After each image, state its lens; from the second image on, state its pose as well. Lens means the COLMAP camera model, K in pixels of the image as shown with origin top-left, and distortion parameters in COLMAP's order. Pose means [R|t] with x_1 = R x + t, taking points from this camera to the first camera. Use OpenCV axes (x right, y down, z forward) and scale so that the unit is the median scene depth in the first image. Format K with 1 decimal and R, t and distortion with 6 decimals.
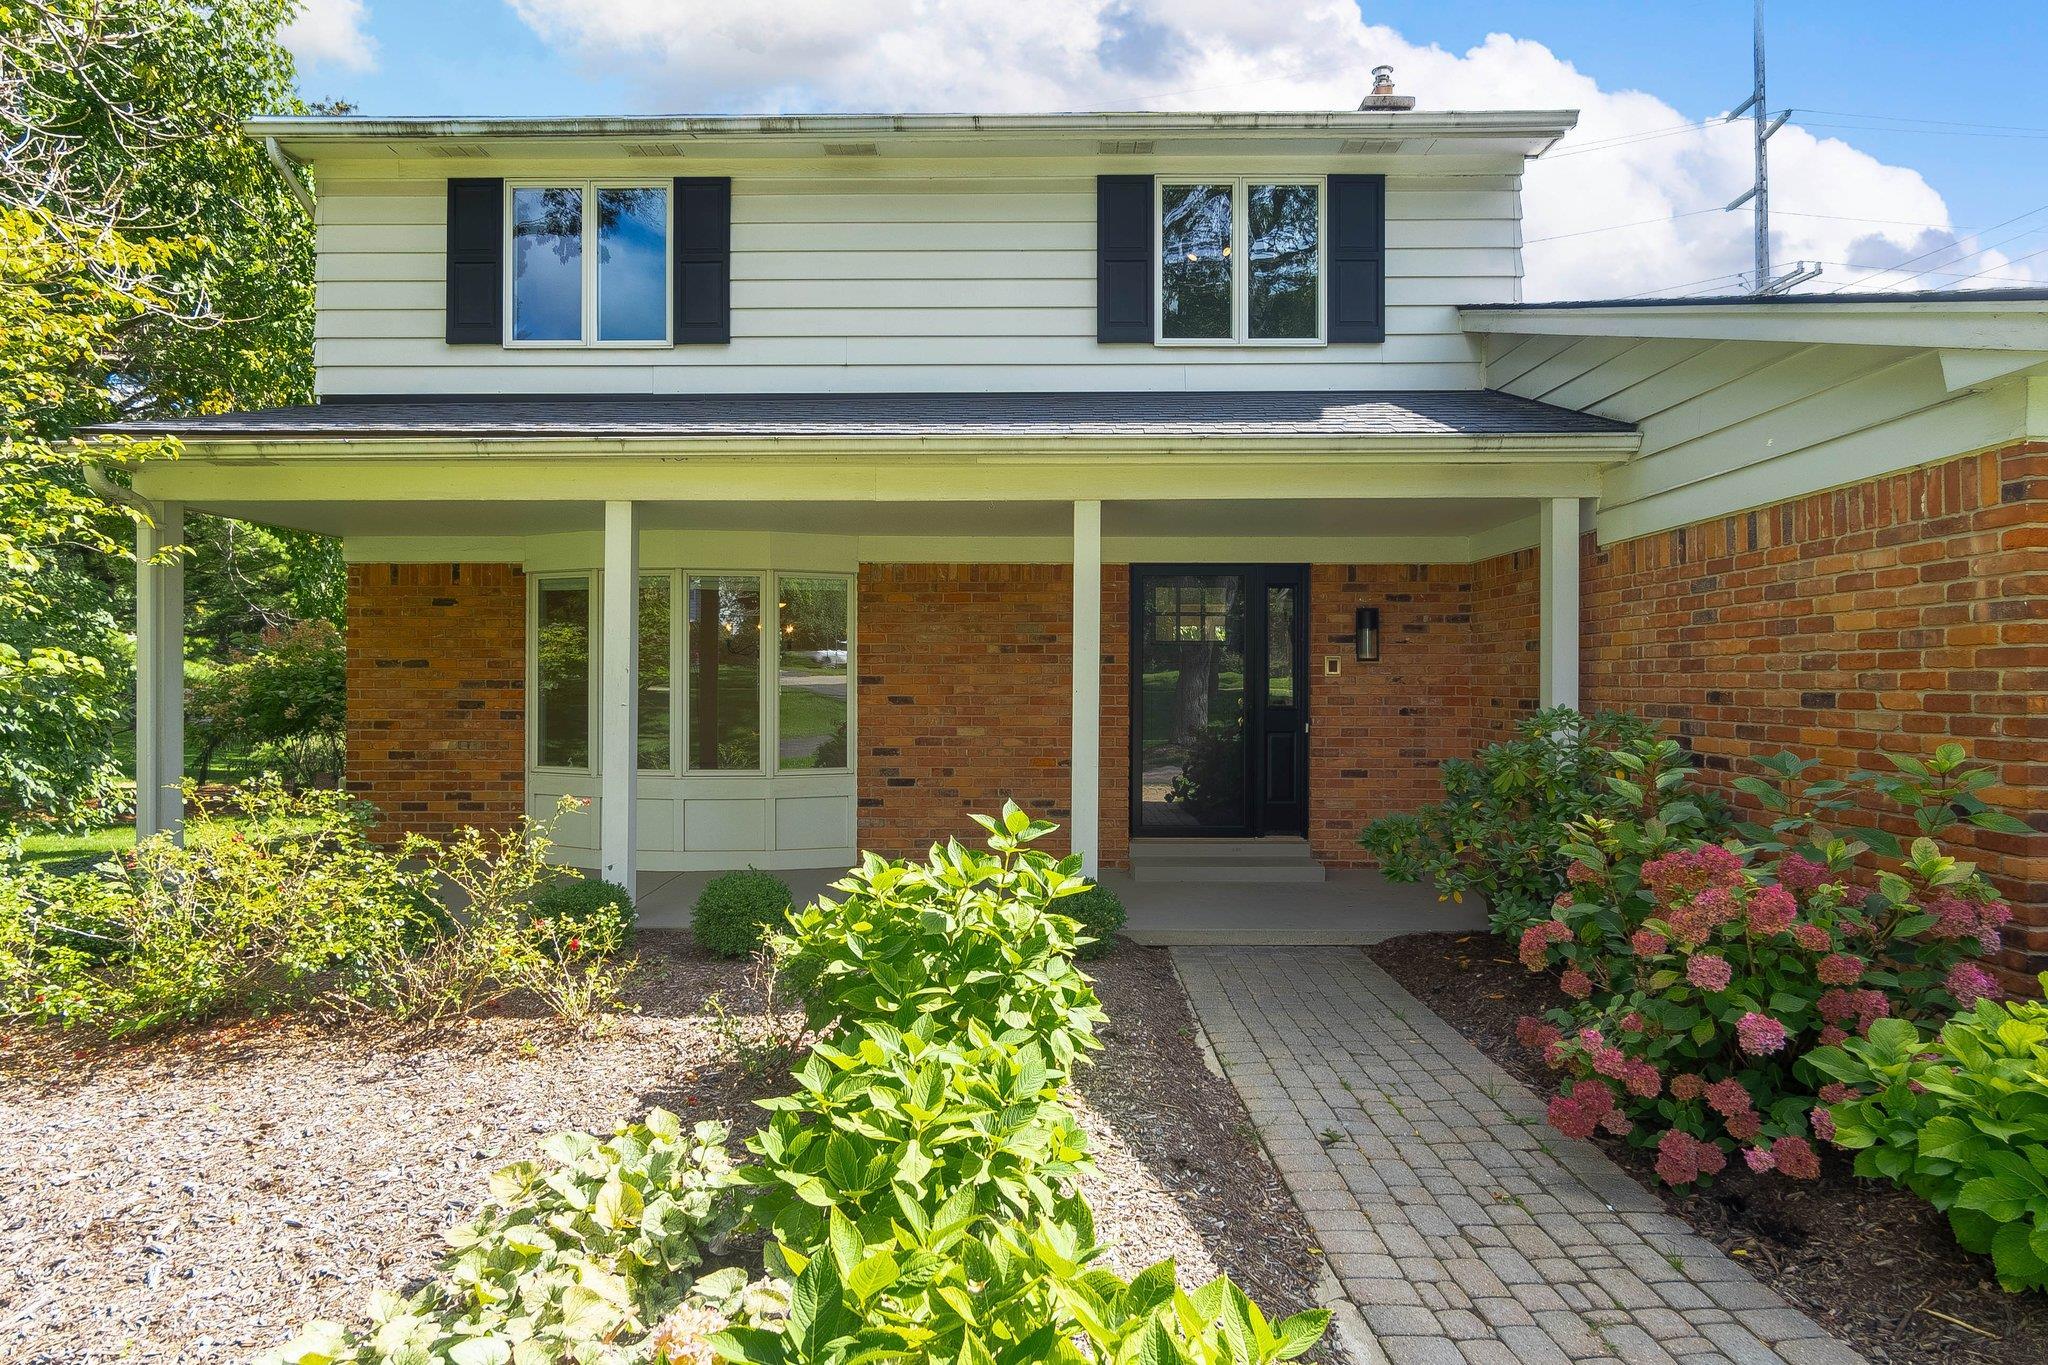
lens RADIAL K [[953.0, 0, 1025.0], [0, 953.0, 691.8], [0, 0, 1]] dist [-0.013988, 0.000193]
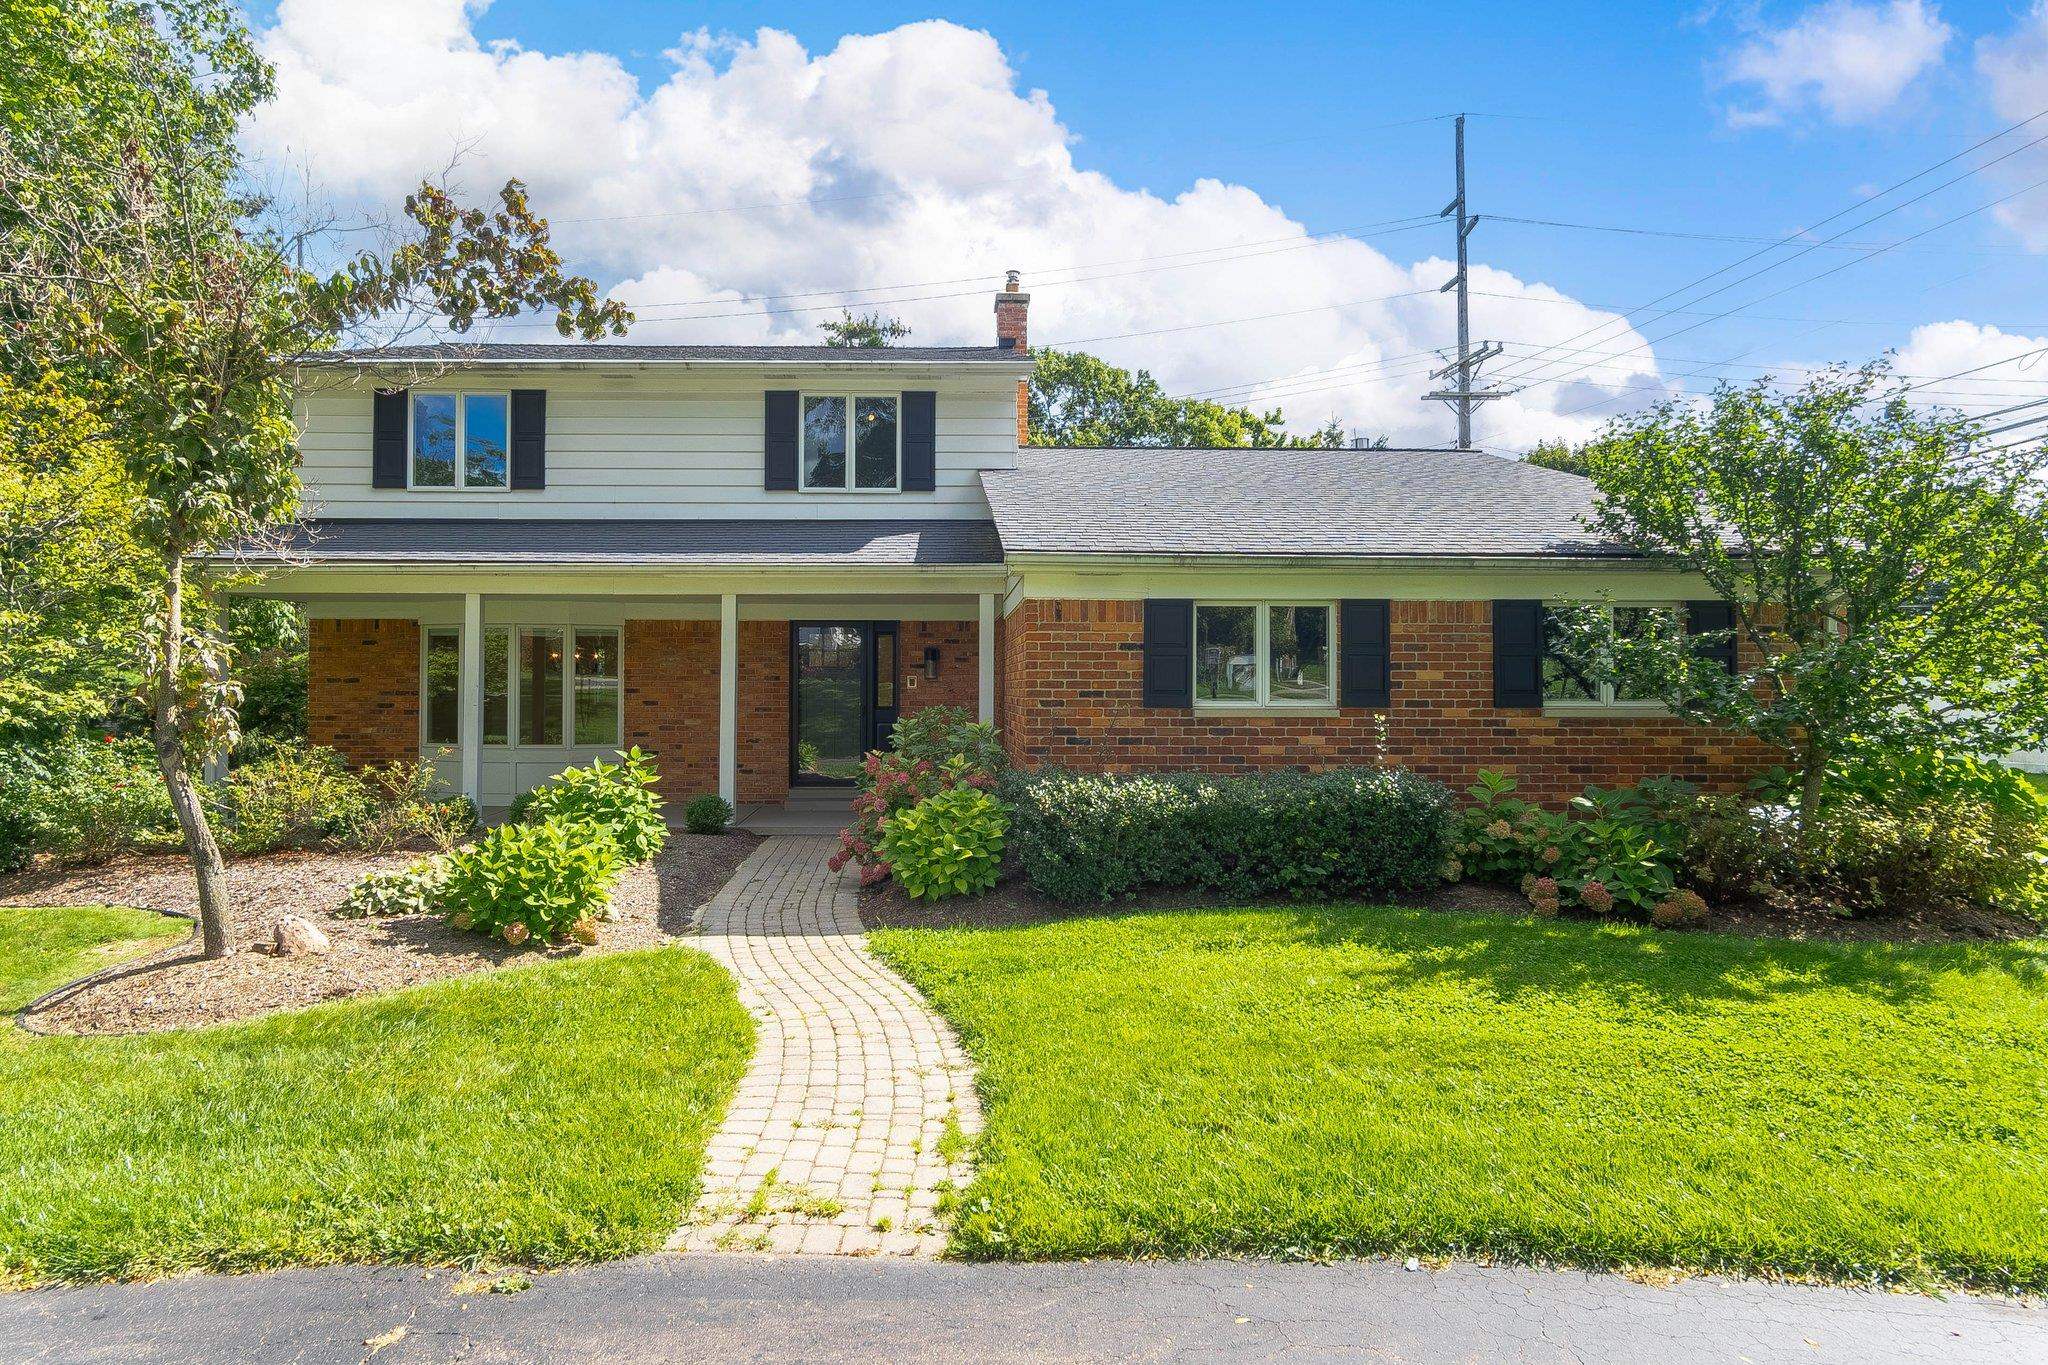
lens RADIAL K [[1104.1, 0, 1024.0], [0, 1104.1, 682.5], [0, 0, 1]] dist [-0.024092, 0.001974]
pose [[0.999539, 0.000835, 0.030346, 0.474029], [-0.000430, 0.999910, -0.013375, -0.001508], [-0.030354, 0.013356, 0.999450, -0.951479]]
